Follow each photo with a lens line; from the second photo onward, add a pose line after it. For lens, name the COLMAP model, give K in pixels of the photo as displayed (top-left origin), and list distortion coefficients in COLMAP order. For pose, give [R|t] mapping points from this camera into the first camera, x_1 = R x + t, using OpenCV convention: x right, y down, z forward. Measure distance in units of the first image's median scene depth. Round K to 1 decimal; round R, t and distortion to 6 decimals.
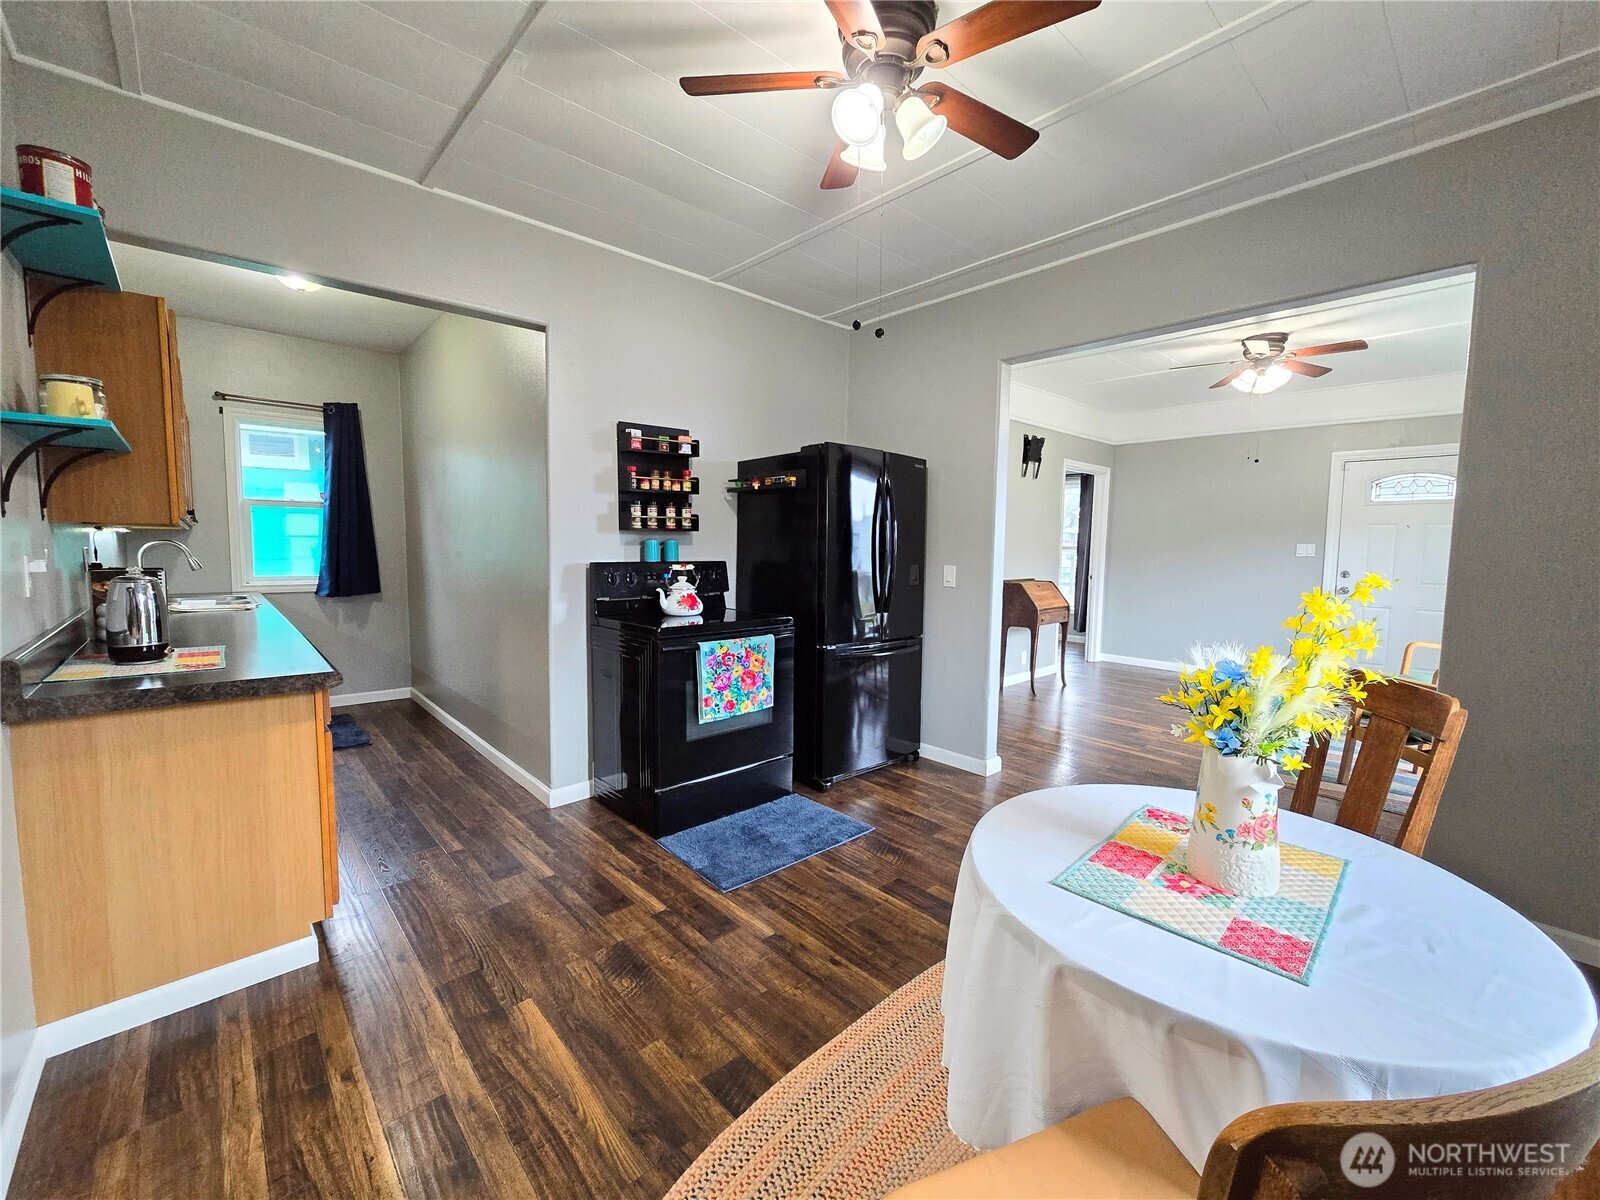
lens RADIAL K [[652.7, 0, 807.8], [0, 652.7, 595.0], [0, 0, 1]] dist [-0.002474, -0.000614]
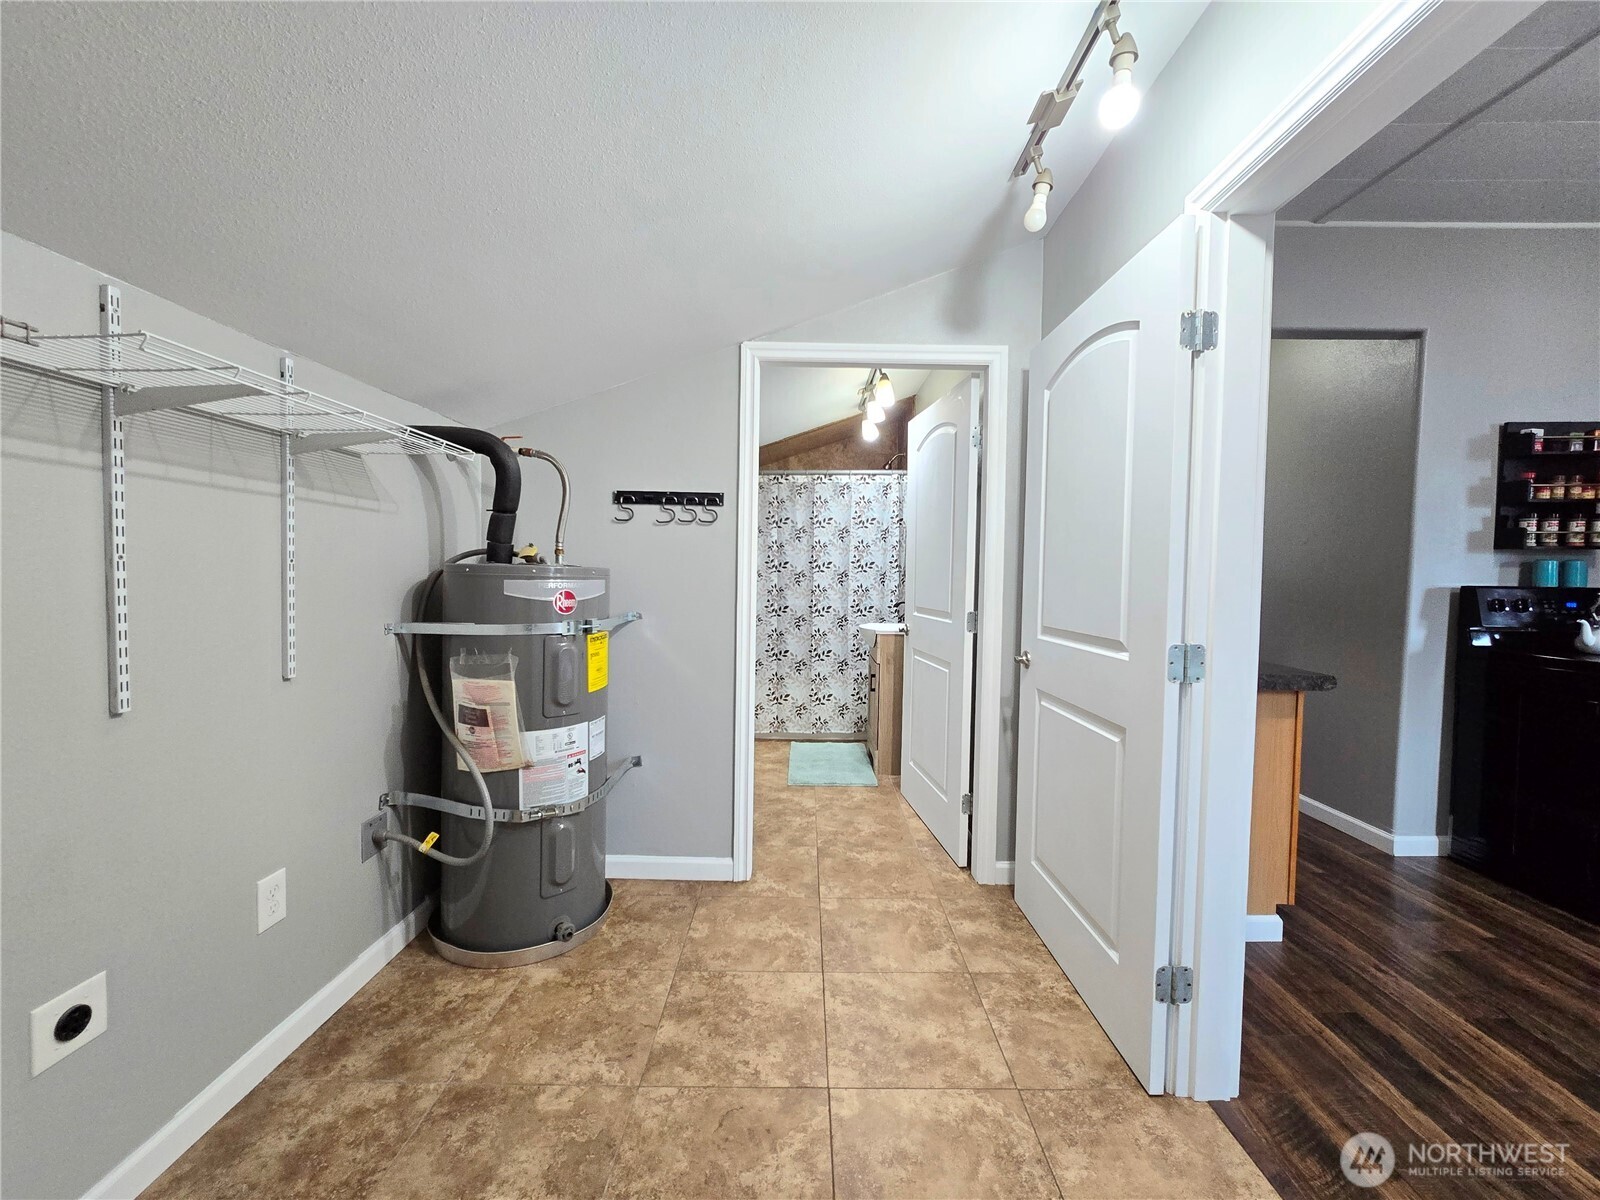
lens RADIAL K [[654.5, 0, 810.0], [0, 654.5, 594.2], [0, 0, 1]] dist [-0.021840, 0.010984]
pose [[0.733946, 0.024674, -0.678760, -0.378930], [-0.062245, 0.997578, -0.031042, 0.042127], [0.676350, 0.065033, 0.733704, -0.226333]]
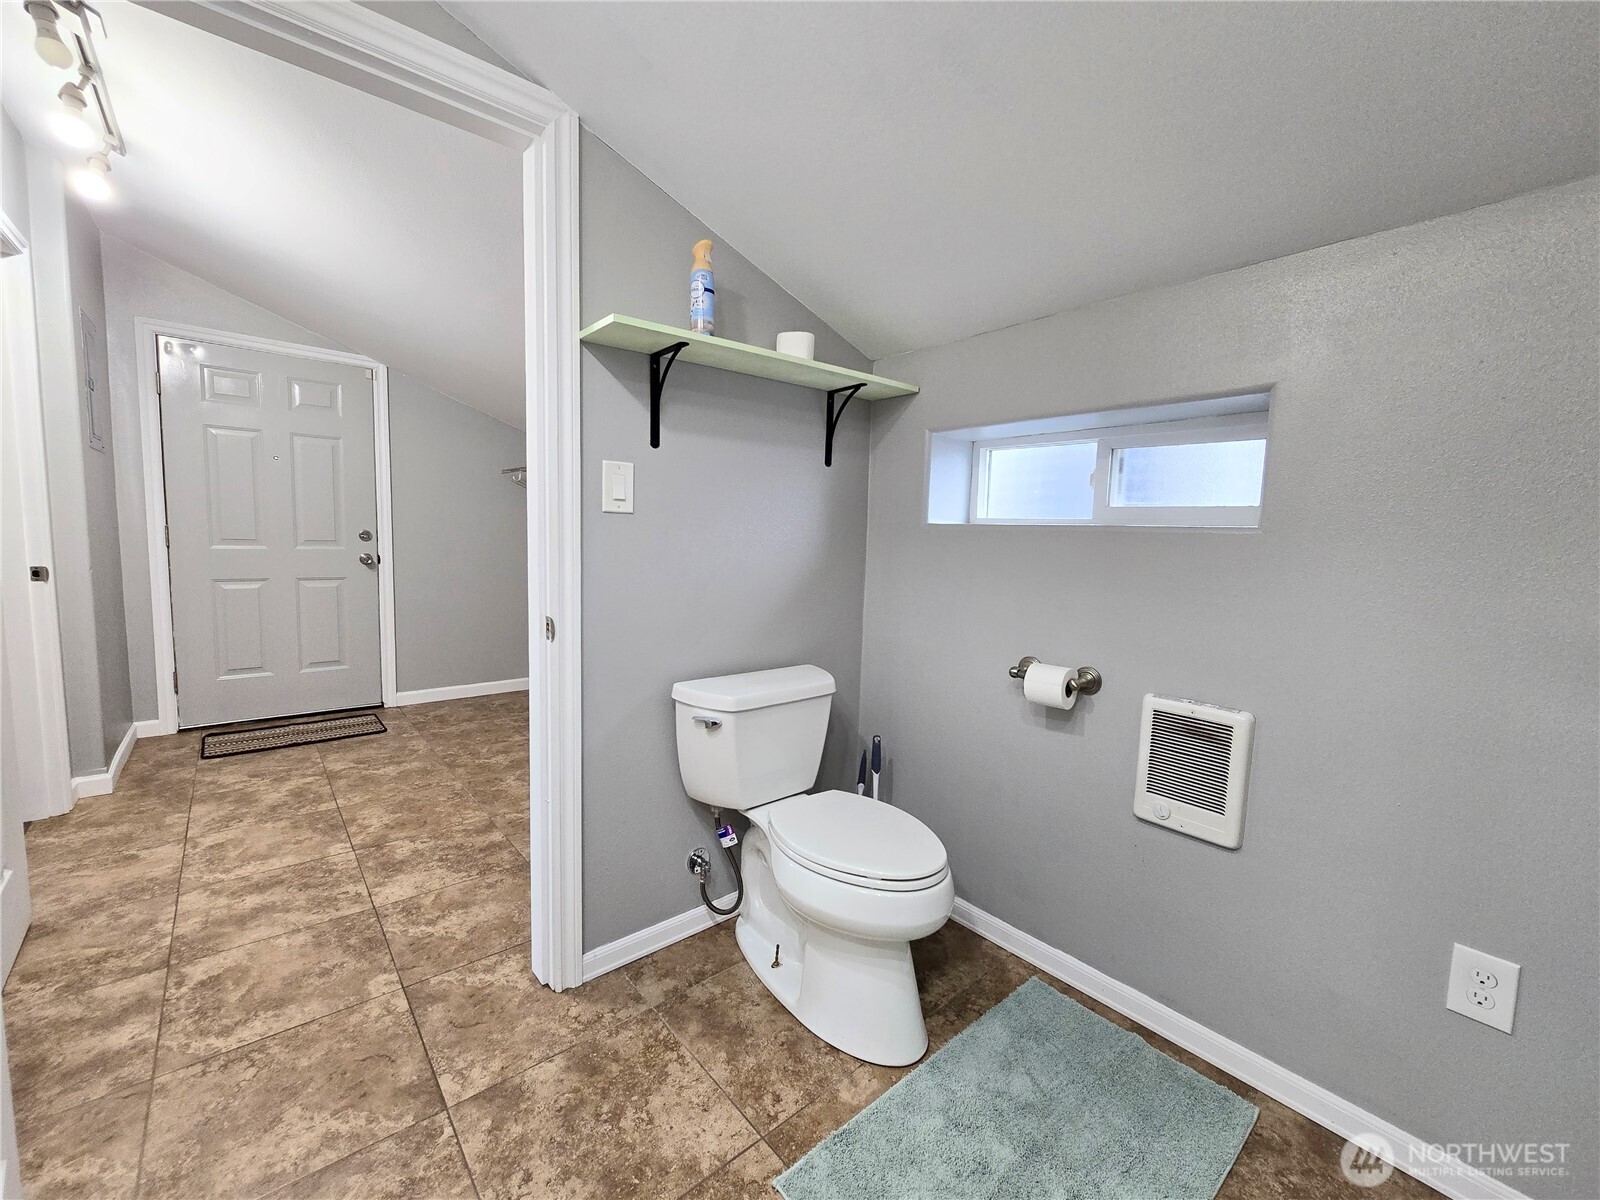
lens RADIAL K [[656.3, 0, 811.2], [0, 656.3, 595.4], [0, 0, 1]] dist [-0.002217, -0.000469]
pose [[-0.998441, -0.045122, 0.032853, -1.203406], [-0.038780, 0.984141, 0.173094, -0.031538], [-0.040142, 0.171551, -0.984357, 0.805548]]
